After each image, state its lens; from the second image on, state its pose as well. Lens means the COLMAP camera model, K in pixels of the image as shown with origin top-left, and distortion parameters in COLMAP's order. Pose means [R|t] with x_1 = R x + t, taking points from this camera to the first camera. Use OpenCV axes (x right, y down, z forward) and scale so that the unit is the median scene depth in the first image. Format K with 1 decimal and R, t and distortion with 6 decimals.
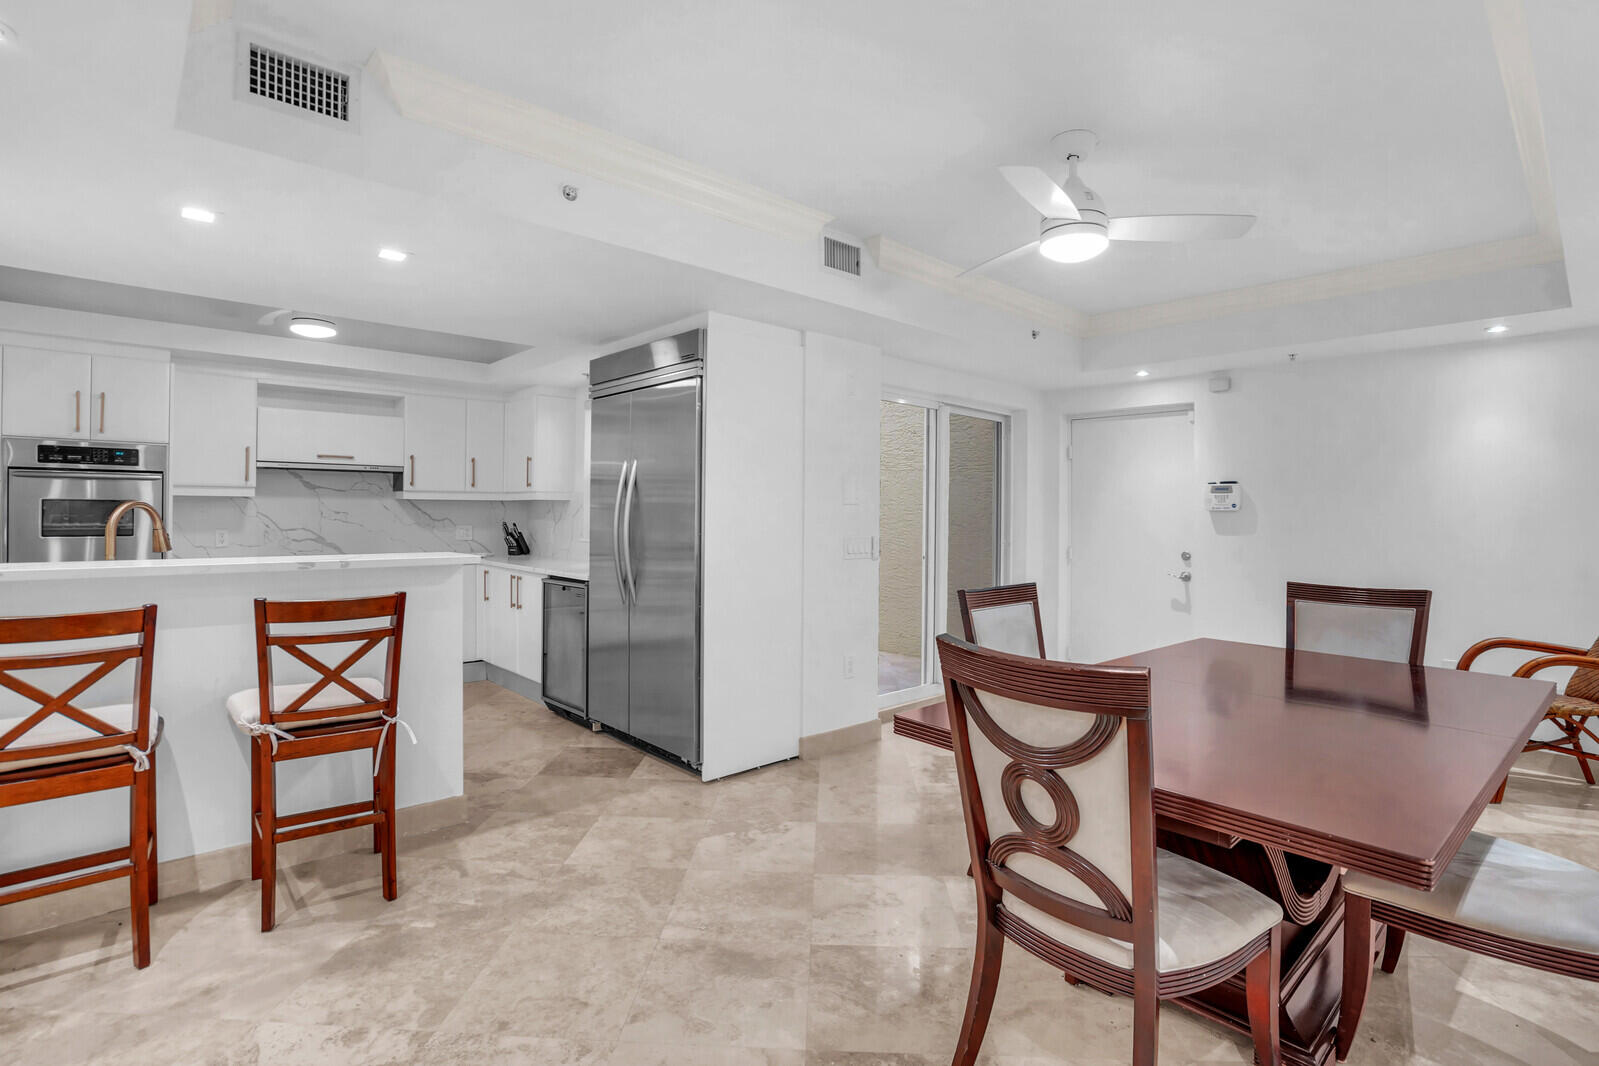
lens RADIAL K [[764.8, 0, 796.5], [0, 764.8, 513.2], [0, 0, 1]] dist [-0.011698, 0.000004]
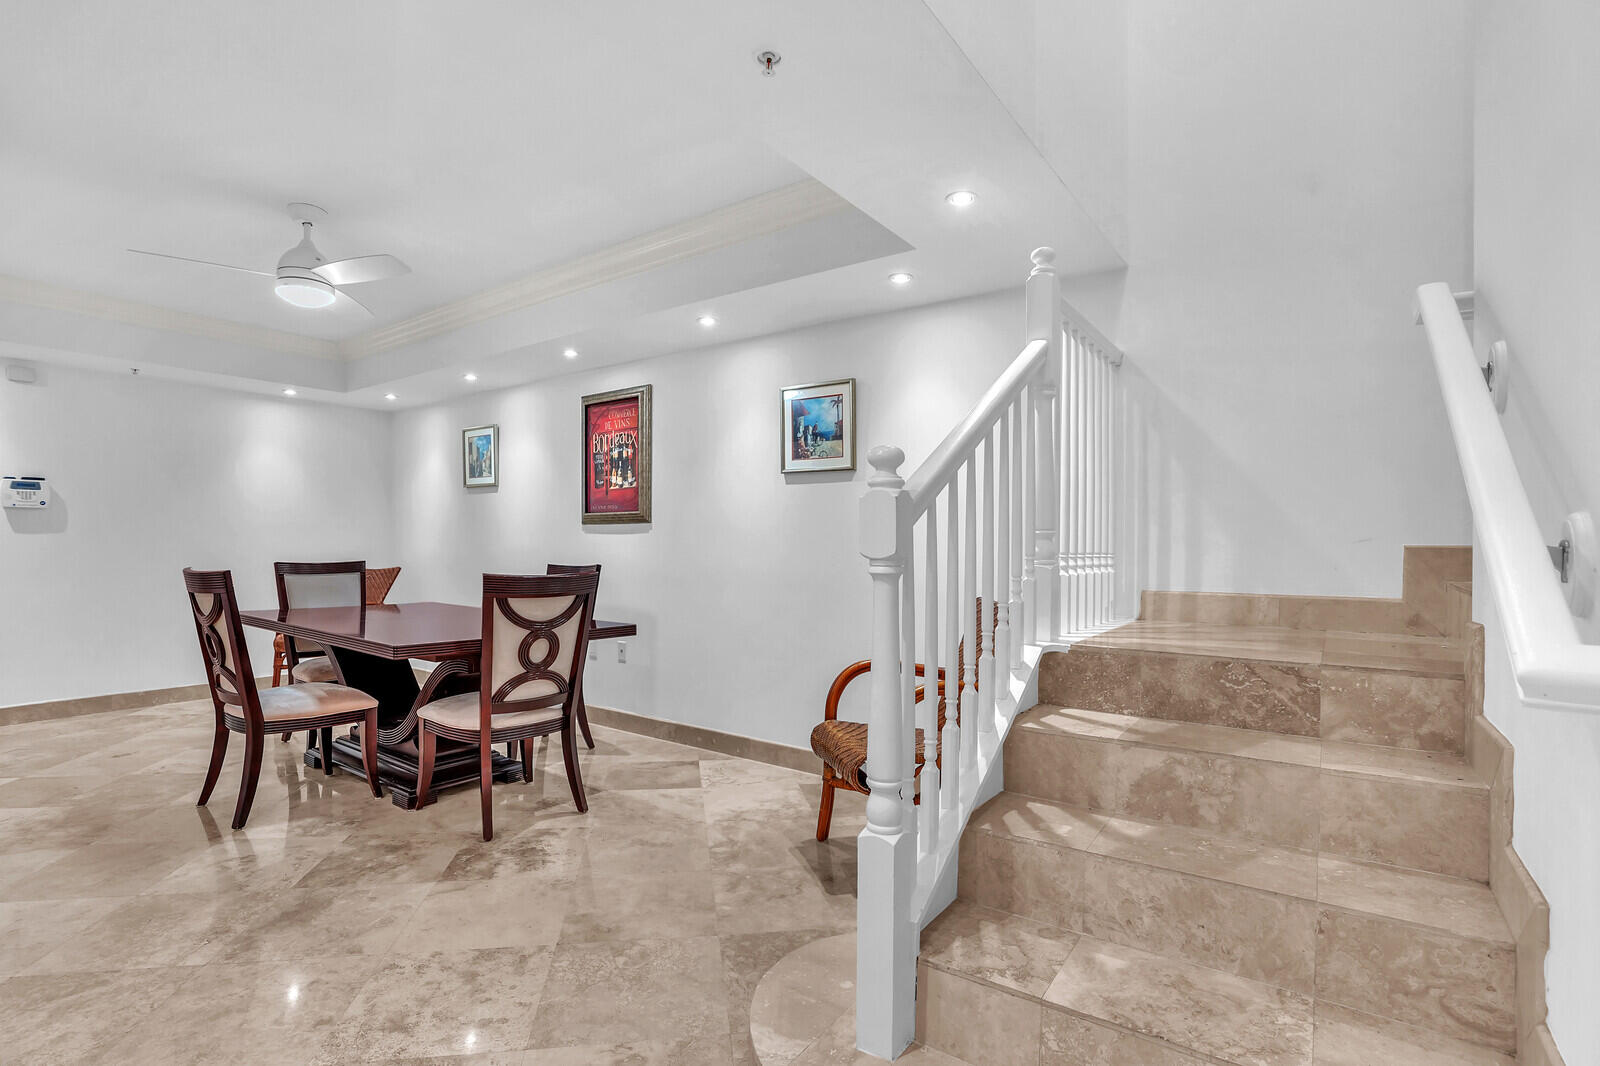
lens RADIAL K [[775.6, 0, 786.1], [0, 775.6, 545.2], [0, 0, 1]] dist [-0.005000, 0.000430]
pose [[-0.180756, -0.004499, 0.983518, -1.076131], [-0.007205, 0.999969, 0.003250, 0.063991], [-0.983502, -0.006499, -0.180783, 0.464186]]
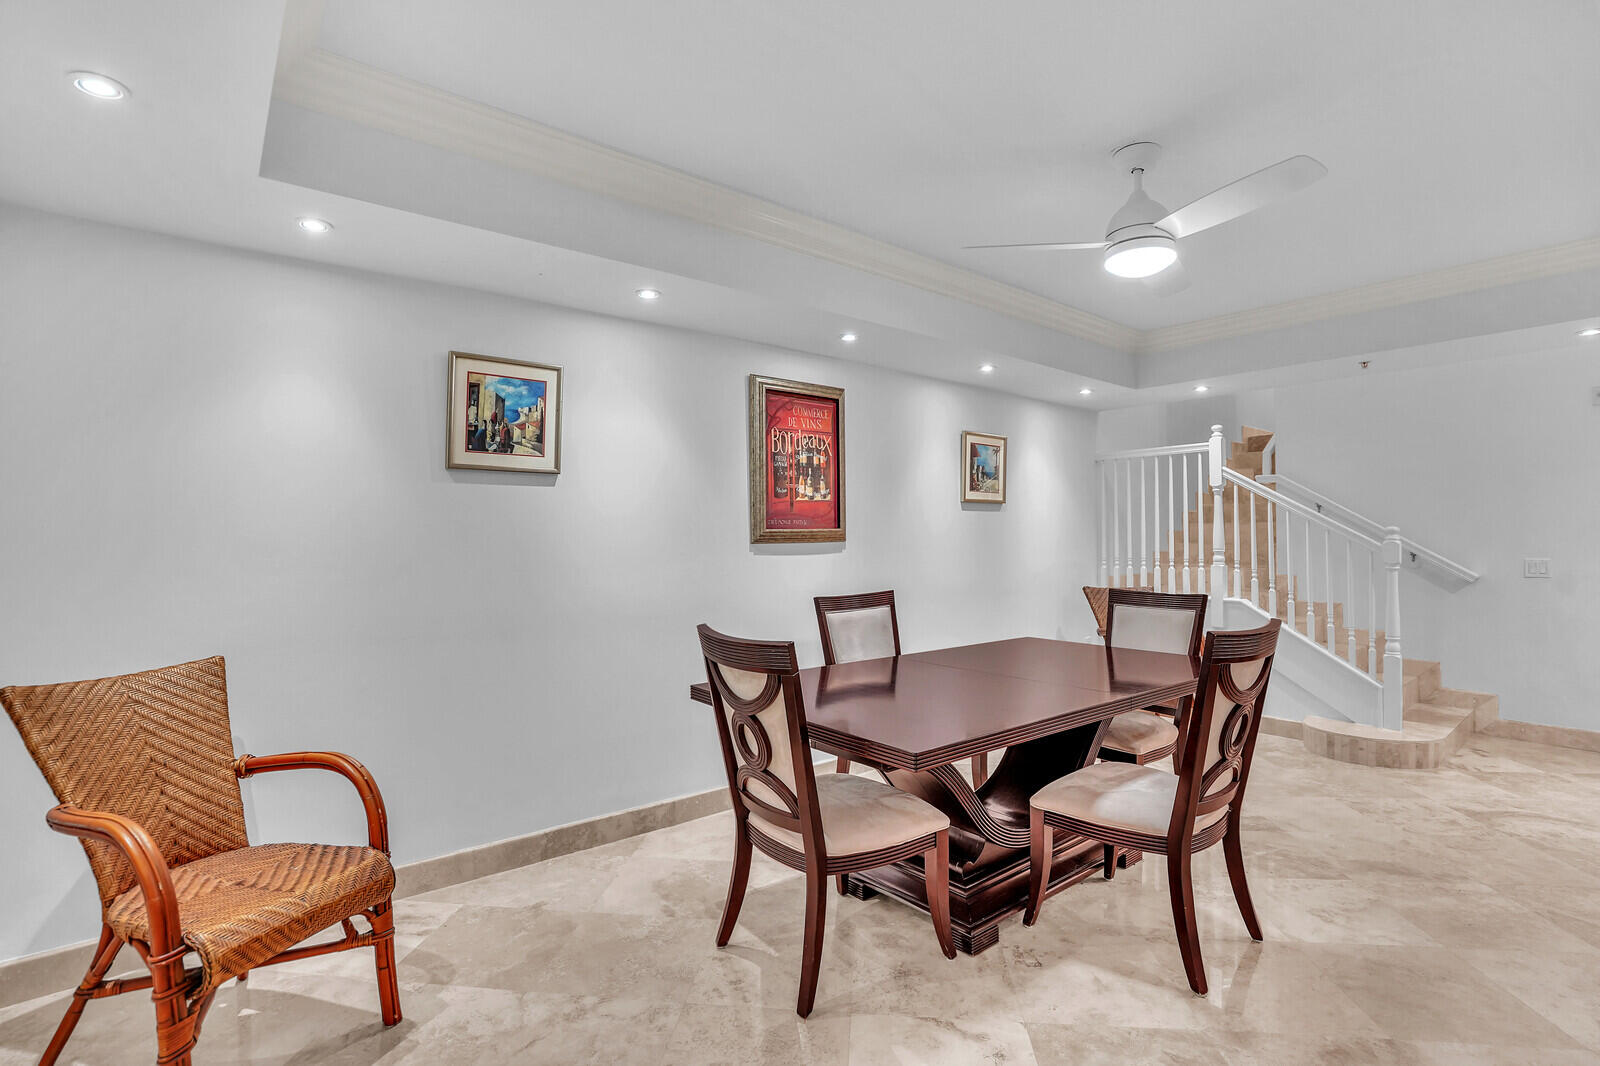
lens RADIAL K [[742.4, 0, 773.5], [0, 742.4, 531.8], [0, 0, 1]] dist [-0.059273, 0.014013]
pose [[-0.997088, 0.000013, 0.076262, 0.787807], [-0.000128, 0.999998, -0.001846, 0.002204], [-0.076262, -0.001851, -0.997086, 2.019945]]
